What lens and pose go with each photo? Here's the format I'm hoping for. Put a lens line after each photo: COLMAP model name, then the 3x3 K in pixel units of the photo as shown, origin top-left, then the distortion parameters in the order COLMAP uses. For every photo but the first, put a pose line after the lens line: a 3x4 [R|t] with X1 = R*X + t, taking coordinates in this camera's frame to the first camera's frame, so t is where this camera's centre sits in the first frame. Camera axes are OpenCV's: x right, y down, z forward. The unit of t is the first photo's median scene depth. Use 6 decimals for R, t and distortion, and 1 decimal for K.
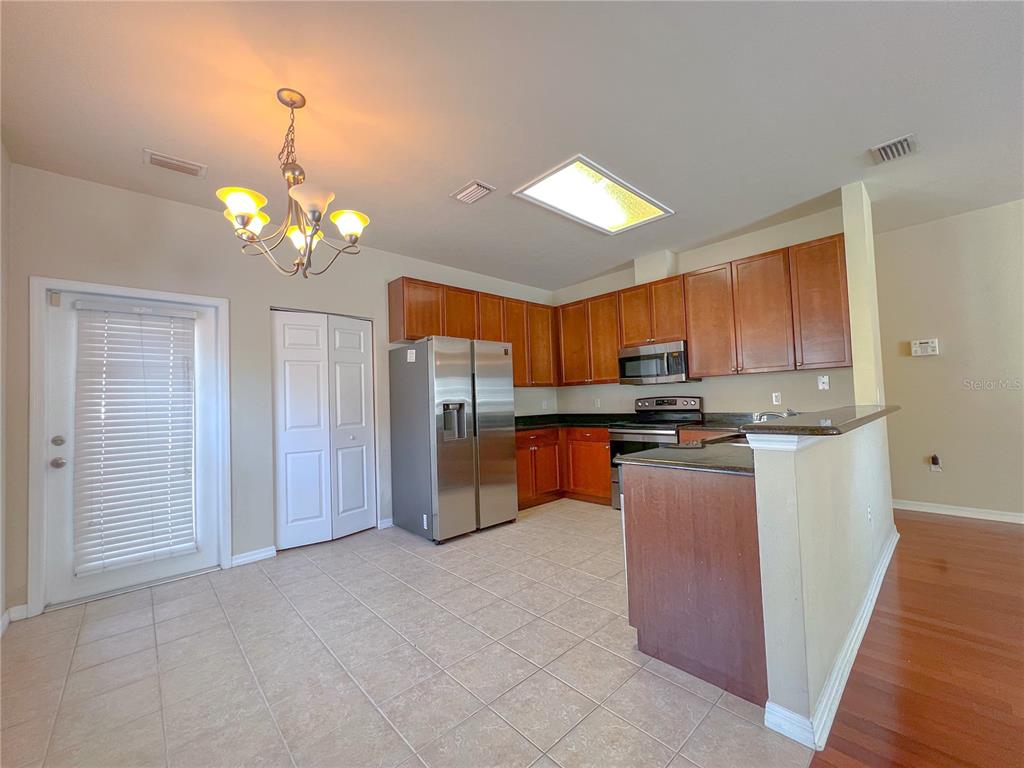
lens RADIAL K [[411.5, 0, 515.2], [0, 411.5, 387.4], [0, 0, 1]] dist [-0.001142, -0.000093]
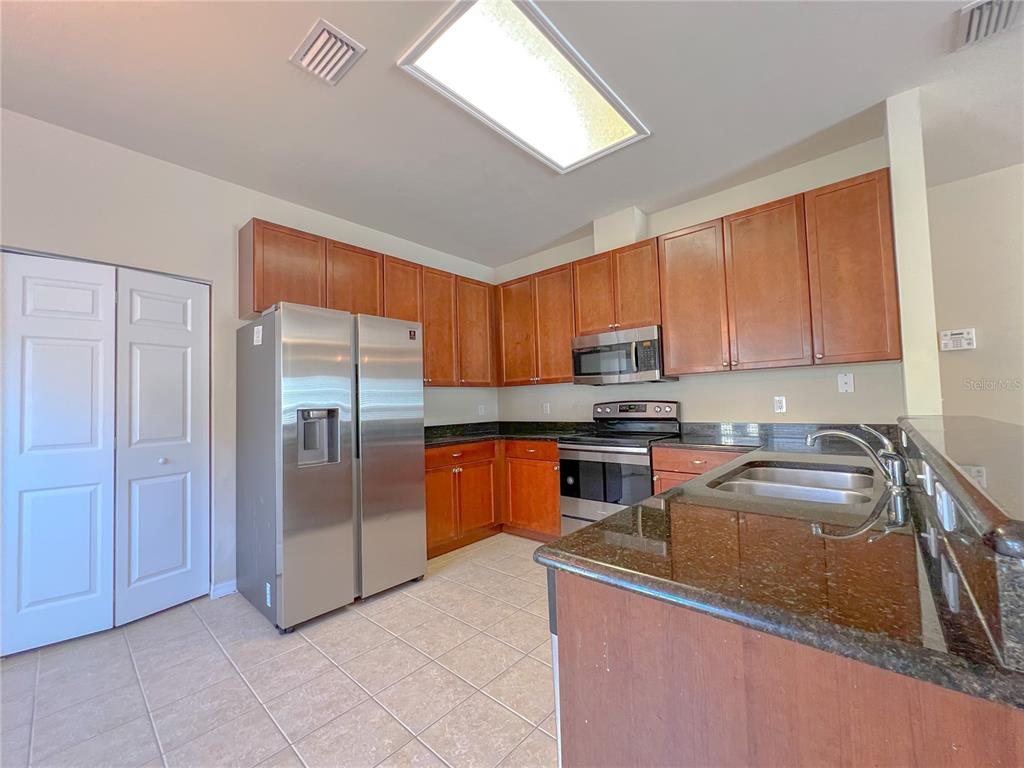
lens RADIAL K [[411.5, 0, 515.2], [0, 411.5, 387.4], [0, 0, 1]] dist [-0.001142, -0.000093]
pose [[0.995701, 0.009840, 0.092104, 0.084449], [-0.009121, 0.999925, -0.008221, 0.006292], [-0.092178, 0.007346, 0.995715, 0.278498]]
